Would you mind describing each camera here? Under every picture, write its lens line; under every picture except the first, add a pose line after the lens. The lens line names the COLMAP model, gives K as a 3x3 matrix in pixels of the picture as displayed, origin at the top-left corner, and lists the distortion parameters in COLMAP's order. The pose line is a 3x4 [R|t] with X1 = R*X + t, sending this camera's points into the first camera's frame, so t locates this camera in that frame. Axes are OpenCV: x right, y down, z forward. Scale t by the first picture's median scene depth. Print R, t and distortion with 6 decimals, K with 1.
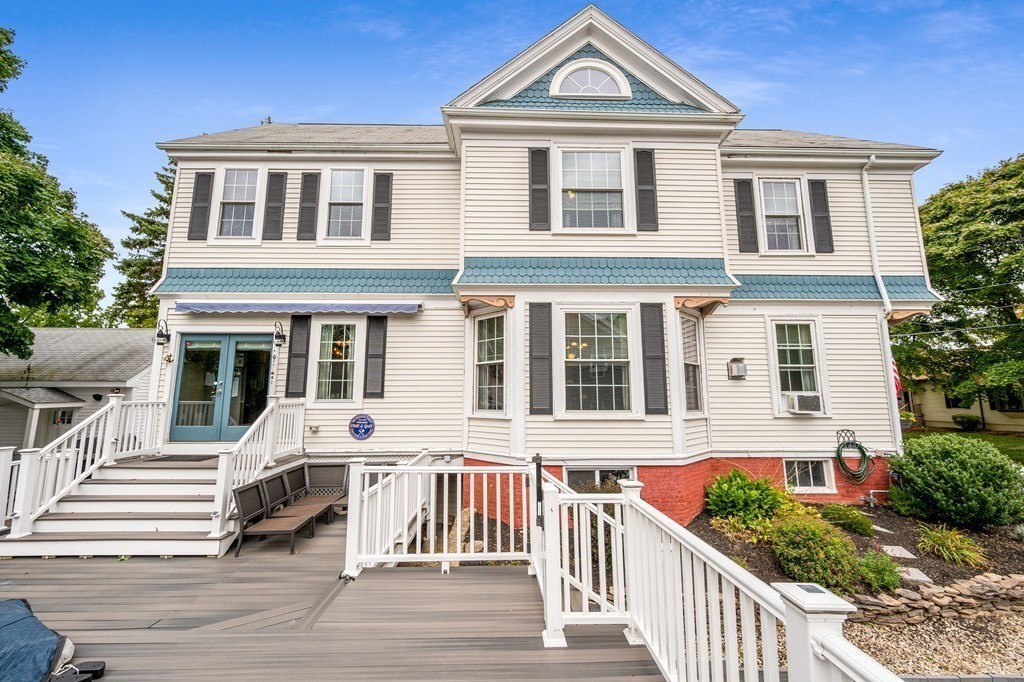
lens RADIAL K [[405.3, 0, 512.9], [0, 405.3, 342.6], [0, 0, 1]] dist [-0.002208, 0.000605]
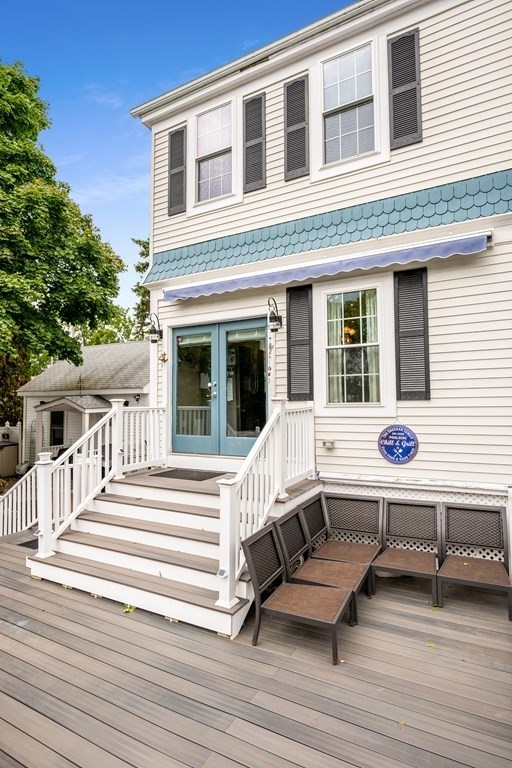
lens RADIAL K [[423.7, 0, 256.0], [0, 423.7, 384.0], [0, 0, 1]] dist [-0.000429, -0.000407]
pose [[0.861038, -0.030916, -0.507601, -0.218763], [0.077939, 0.994380, 0.071644, 0.045046], [0.502533, -0.101250, 0.858609, 0.311451]]
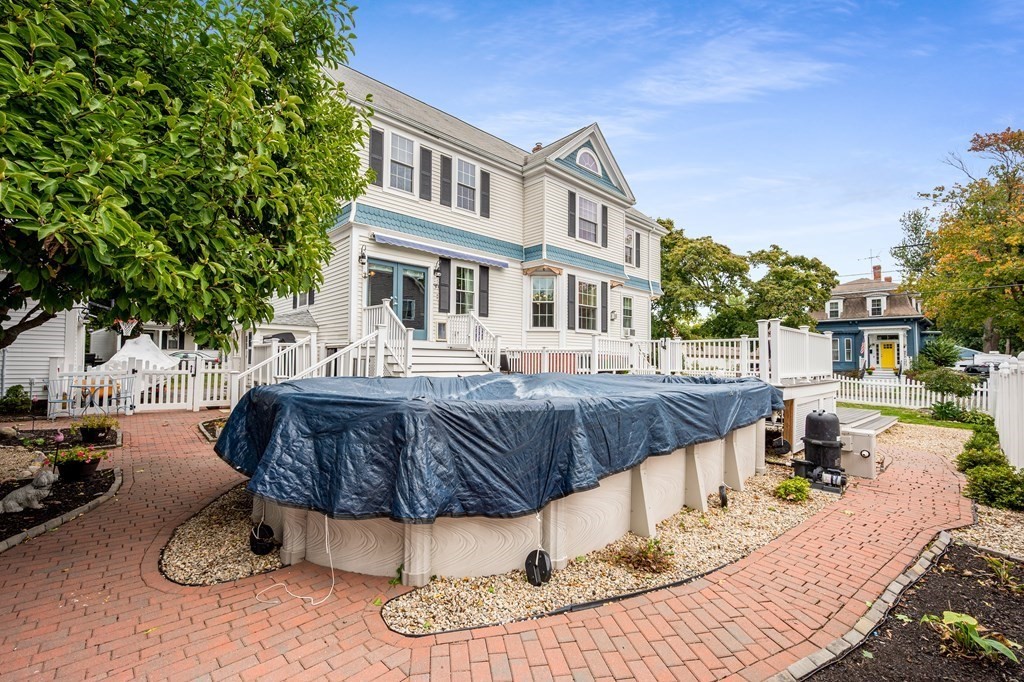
lens RADIAL K [[432.8, 0, 515.4], [0, 432.8, 350.5], [0, 0, 1]] dist [0.000249, -0.000190]
pose [[0.739110, 0.021332, 0.673247, -1.425760], [-0.103255, 0.991273, 0.081948, 0.115220], [-0.665624, -0.130085, 0.734863, -0.397903]]
